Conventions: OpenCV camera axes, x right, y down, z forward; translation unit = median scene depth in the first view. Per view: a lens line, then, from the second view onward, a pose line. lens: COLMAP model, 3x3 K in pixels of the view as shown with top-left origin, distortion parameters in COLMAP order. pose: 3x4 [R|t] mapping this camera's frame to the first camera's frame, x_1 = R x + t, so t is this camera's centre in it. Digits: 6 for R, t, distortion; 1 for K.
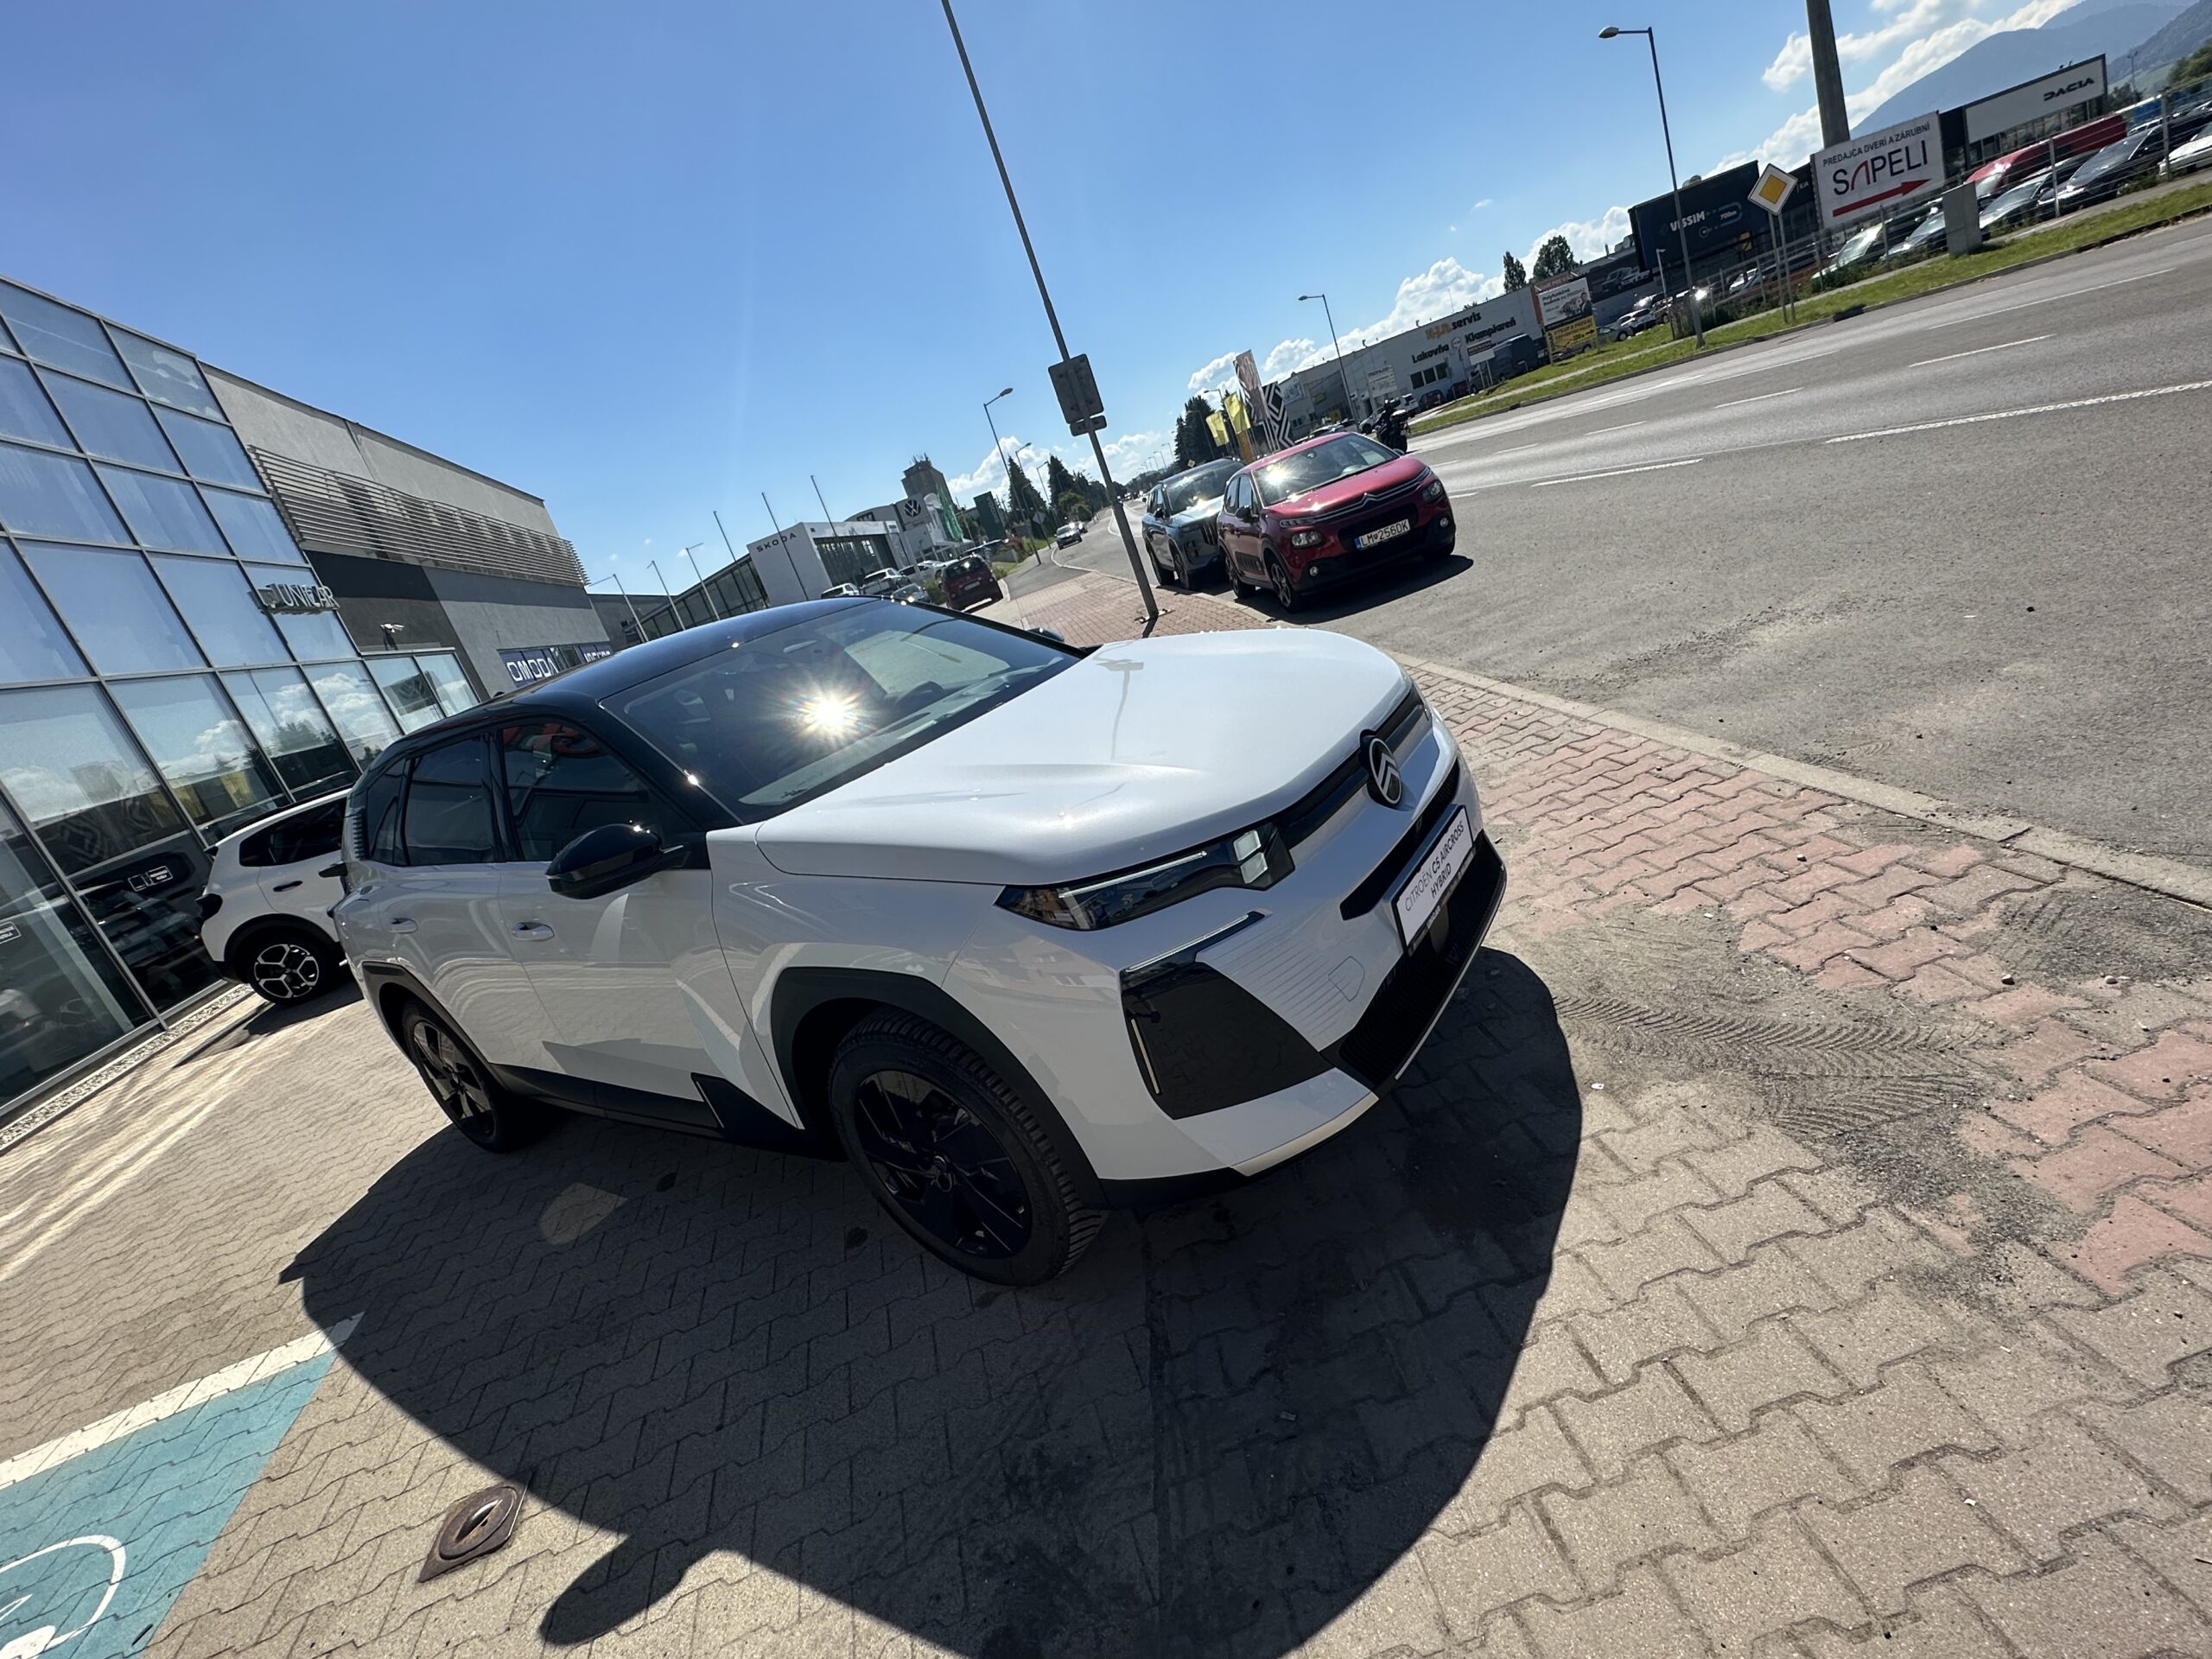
lens RADIAL K [[1039.6, 0, 1106.0], [0, 1039.6, 829.5], [0, 0, 1]] dist [-0.003846, 0.000413]
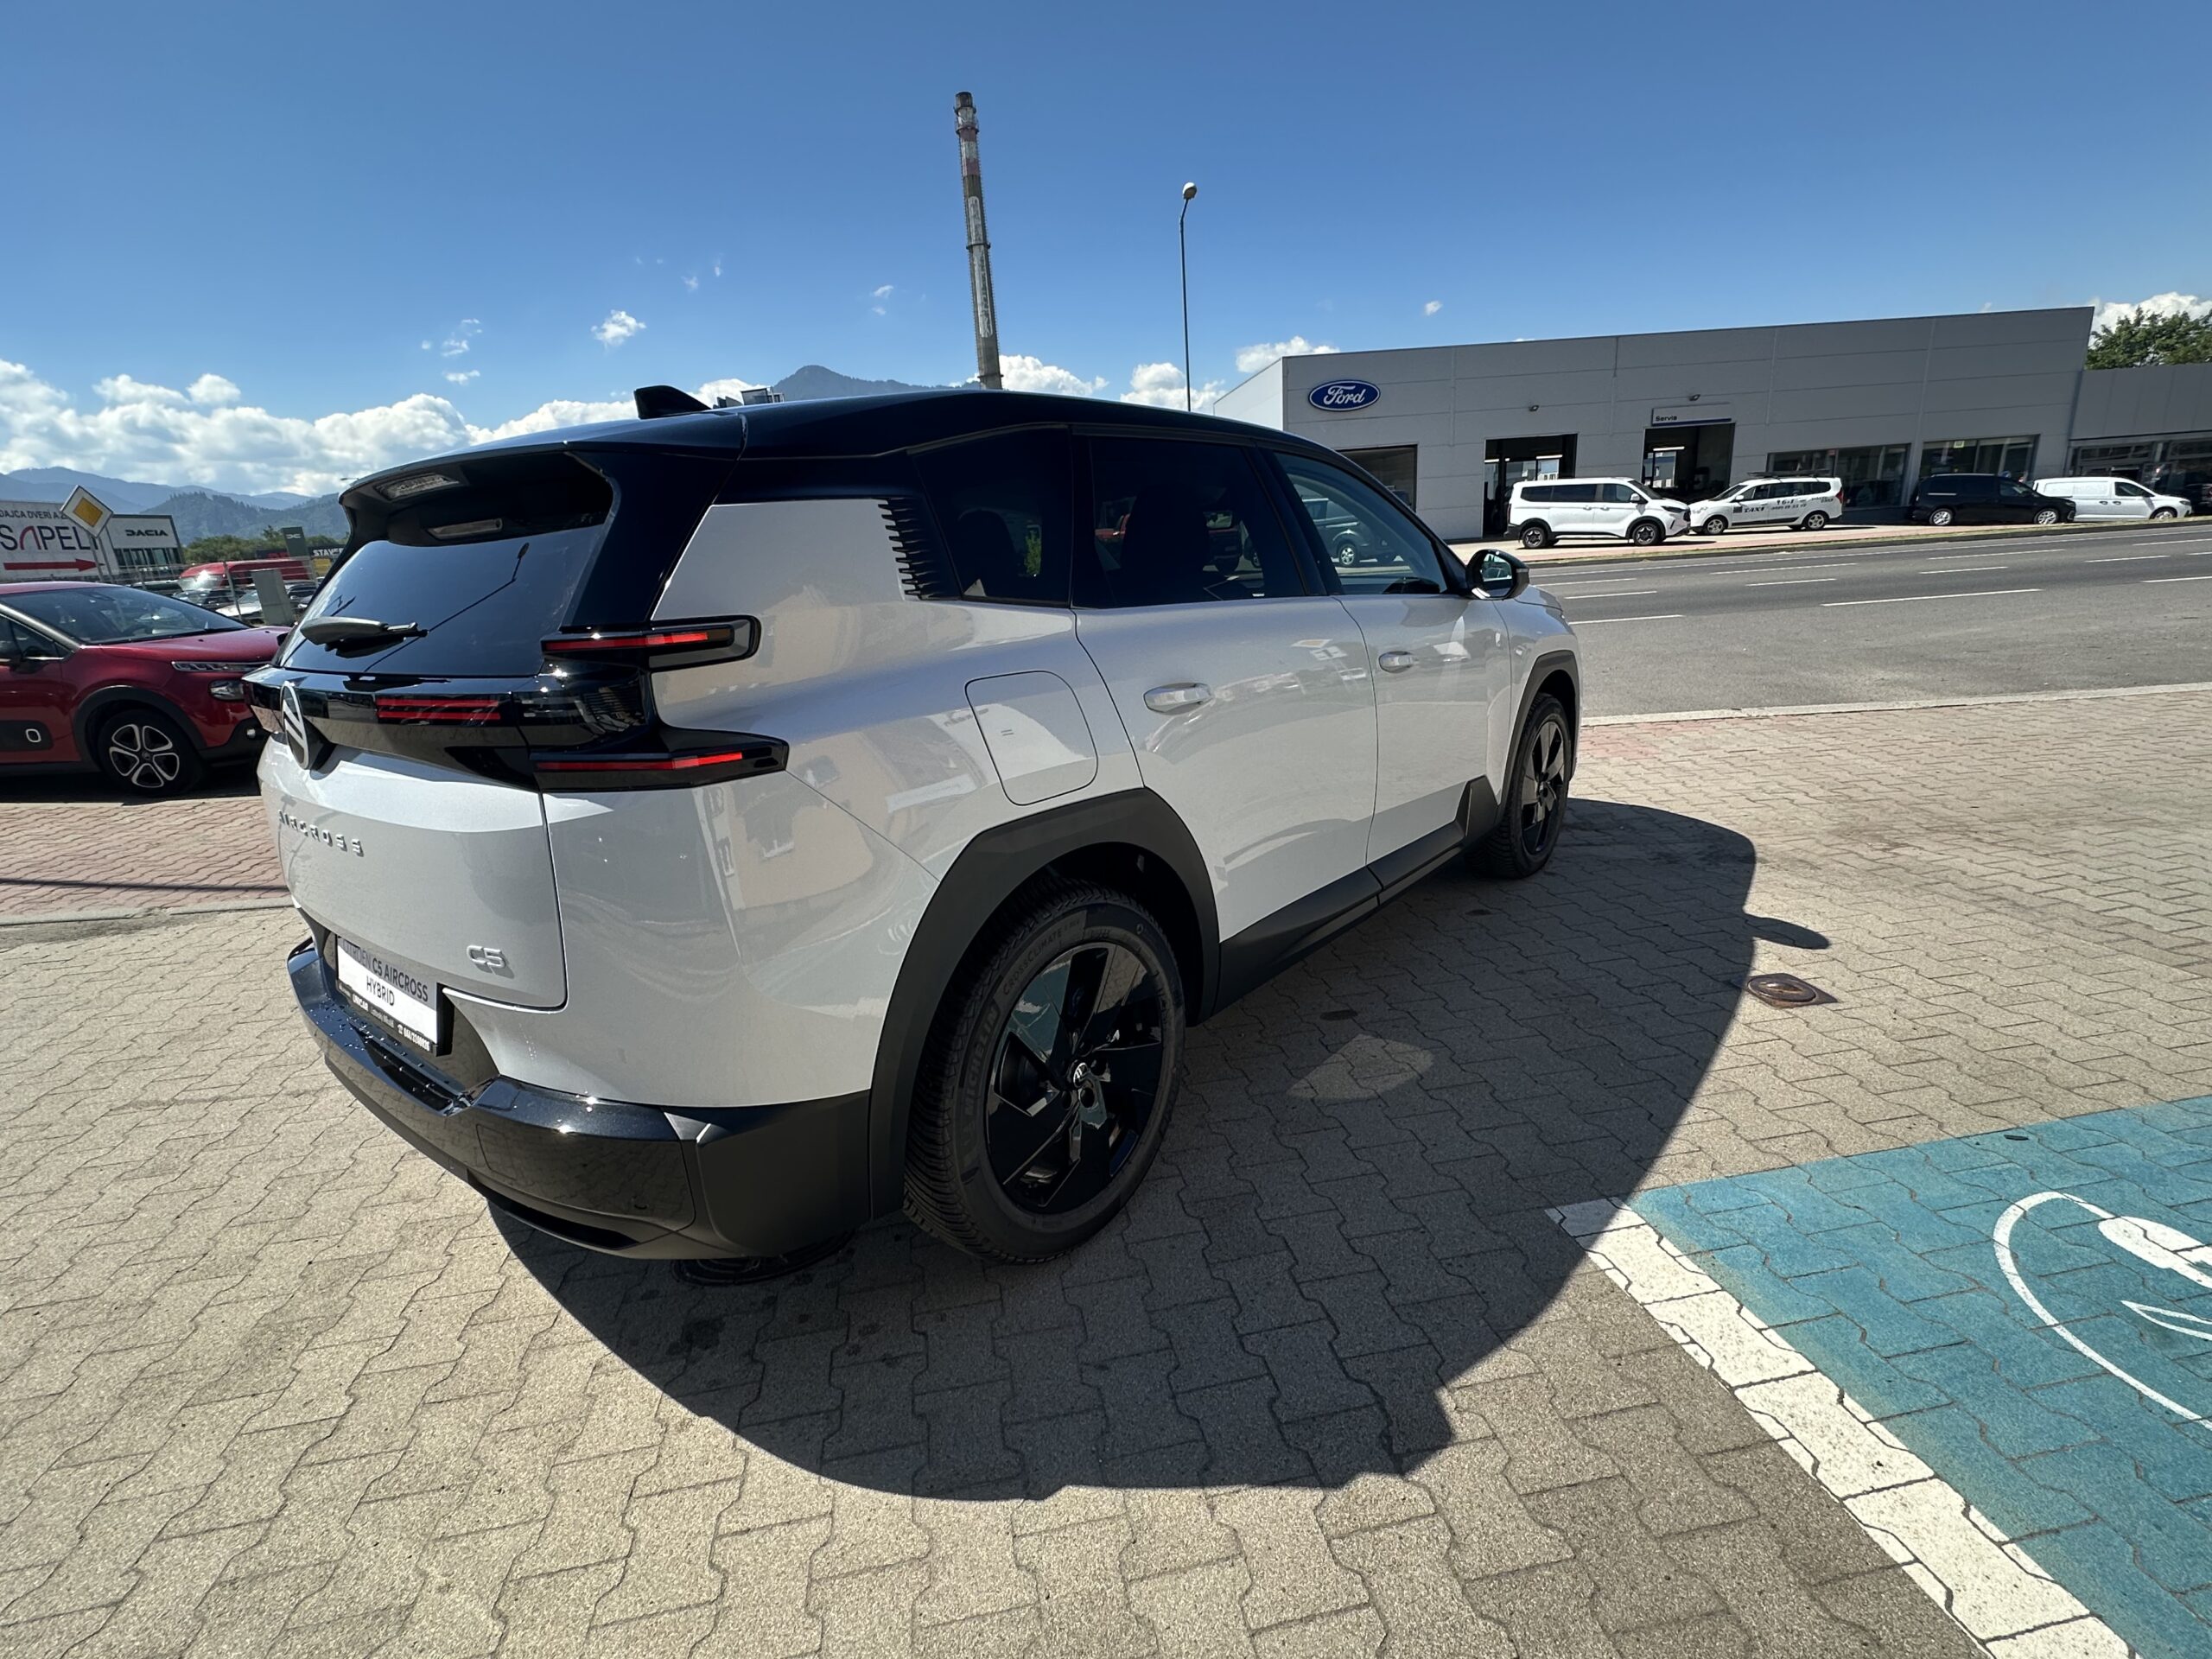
lens RADIAL K [[1039.6, 0, 1106.0], [0, 1039.6, 829.5], [0, 0, 1]] dist [-0.003846, 0.000413]
pose [[0.092868, 0.059138, 0.993921, -1.424288], [0.318338, 0.944076, -0.085917, 0.226689], [-0.943417, 0.324381, 0.068849, 1.175008]]
